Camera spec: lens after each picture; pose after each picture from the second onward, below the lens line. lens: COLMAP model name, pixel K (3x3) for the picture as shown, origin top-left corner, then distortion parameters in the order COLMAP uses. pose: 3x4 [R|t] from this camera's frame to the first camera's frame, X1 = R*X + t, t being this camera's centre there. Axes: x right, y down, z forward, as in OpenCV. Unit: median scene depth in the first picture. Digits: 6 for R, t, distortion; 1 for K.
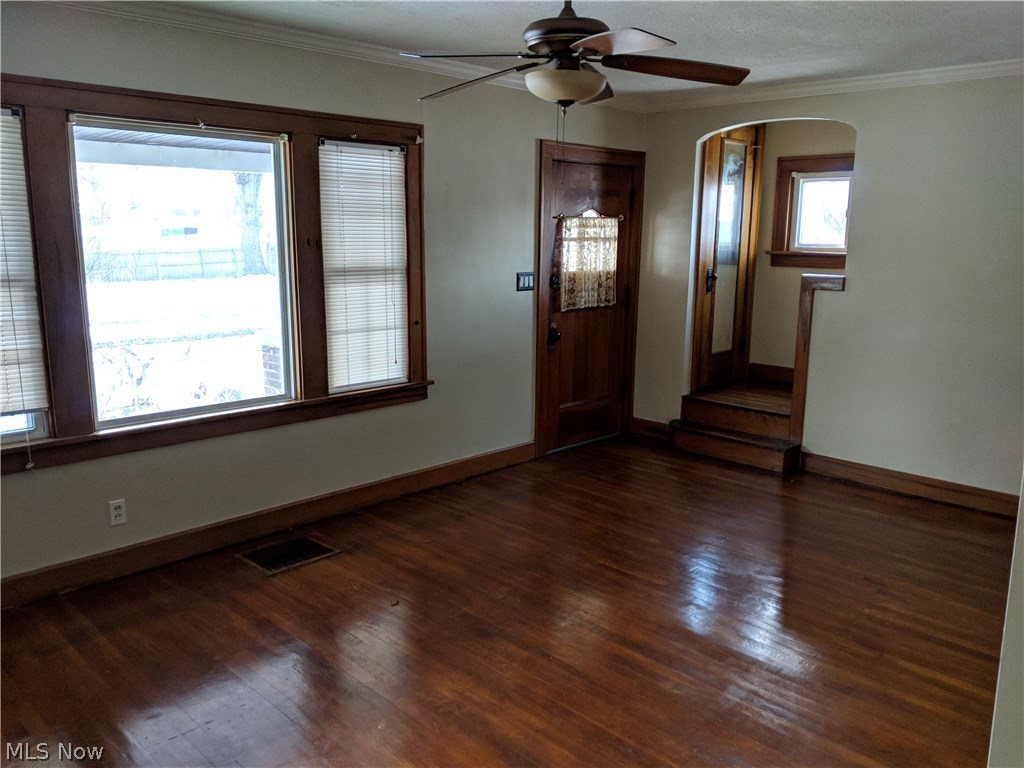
lens RADIAL K [[806.7, 0, 496.5], [0, 806.7, 386.9], [0, 0, 1]] dist [0.065838, -0.122137]
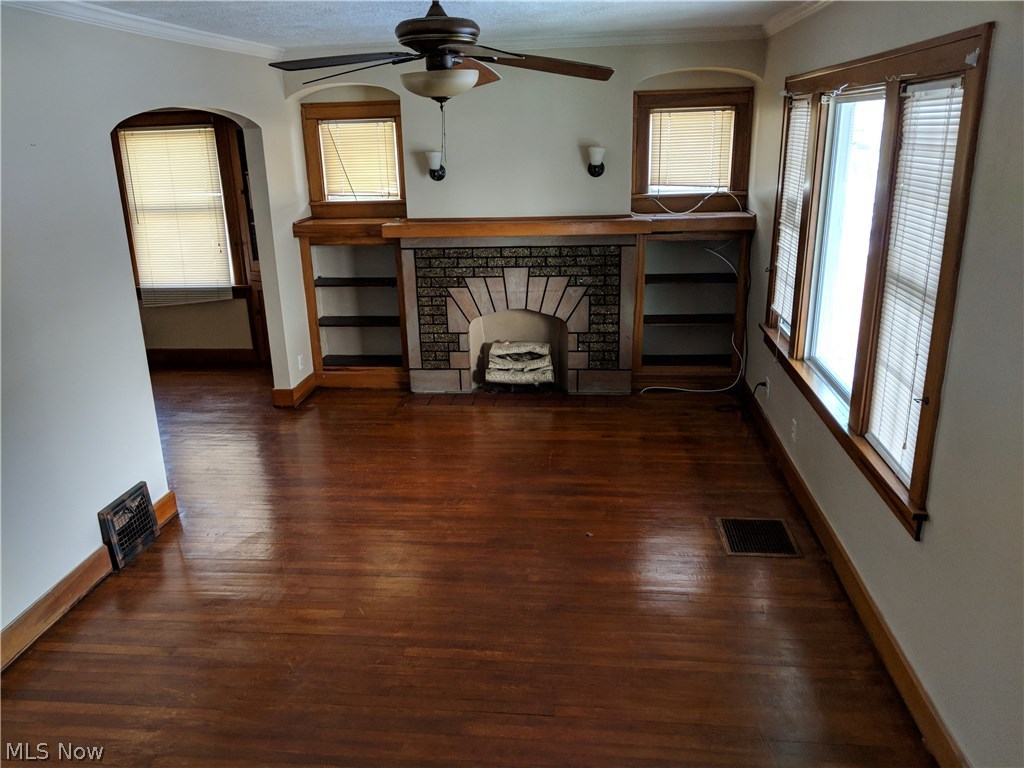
lens RADIAL K [[806.7, 0, 496.5], [0, 806.7, 386.9], [0, 0, 1]] dist [0.065838, -0.122137]
pose [[-0.776951, 0.203569, -0.595741, 0.637439], [-0.100561, 0.894000, 0.436637, -0.420726], [0.621478, 0.399154, -0.674123, 1.658040]]
